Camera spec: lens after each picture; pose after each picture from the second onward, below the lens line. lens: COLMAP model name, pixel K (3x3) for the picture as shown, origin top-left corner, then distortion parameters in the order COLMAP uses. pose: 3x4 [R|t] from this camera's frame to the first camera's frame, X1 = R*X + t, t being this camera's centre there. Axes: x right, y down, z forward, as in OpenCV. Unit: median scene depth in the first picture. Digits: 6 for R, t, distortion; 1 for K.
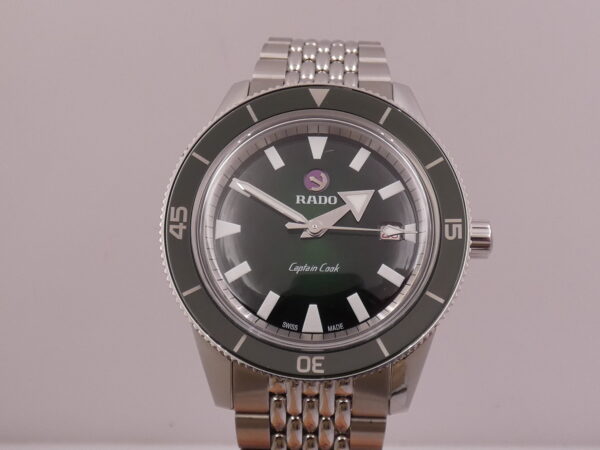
lens RADIAL K [[918.2, 0, 301.5], [0, 918.2, 227.7], [0, 0, 1]] dist [0.068185, 0.000000]
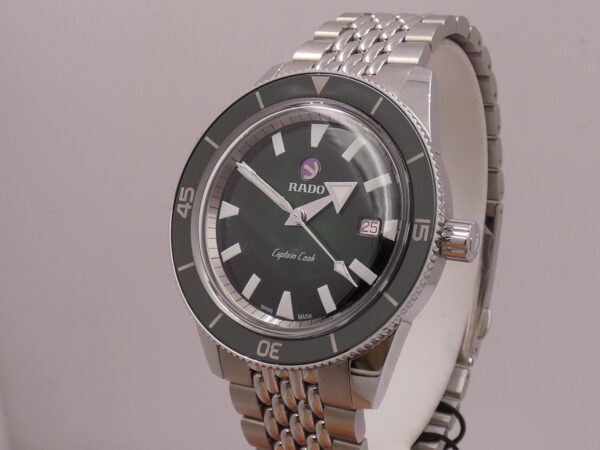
lens RADIAL K [[918.2, 0, 296.8], [0, 918.2, 224.4], [0, 0, 1]] dist [0.068185, 0.000000]
pose [[0.889849, 0.080942, -0.449018, 0.469111], [-0.040145, 0.994211, 0.099663, -0.092195], [0.454486, -0.070659, 0.887947, 0.095227]]
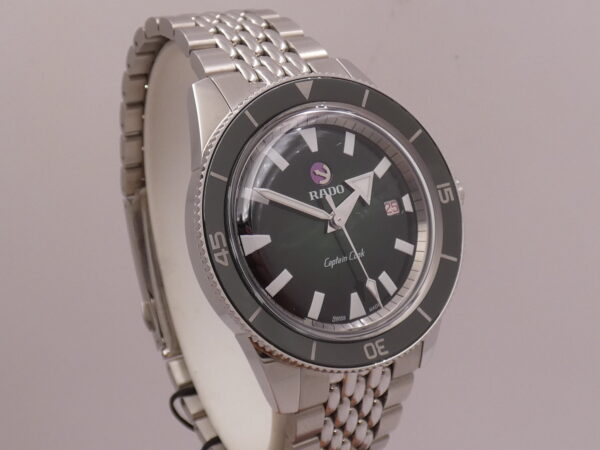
lens RADIAL K [[918.2, 0, 303.5], [0, 918.2, 226.4], [0, 0, 1]] dist [0.068185, 0.000000]
pose [[0.832704, -0.238947, 0.499508, -0.529714], [0.156123, 0.966815, 0.202225, -0.206384], [-0.531252, -0.090409, 0.842376, 0.152486]]
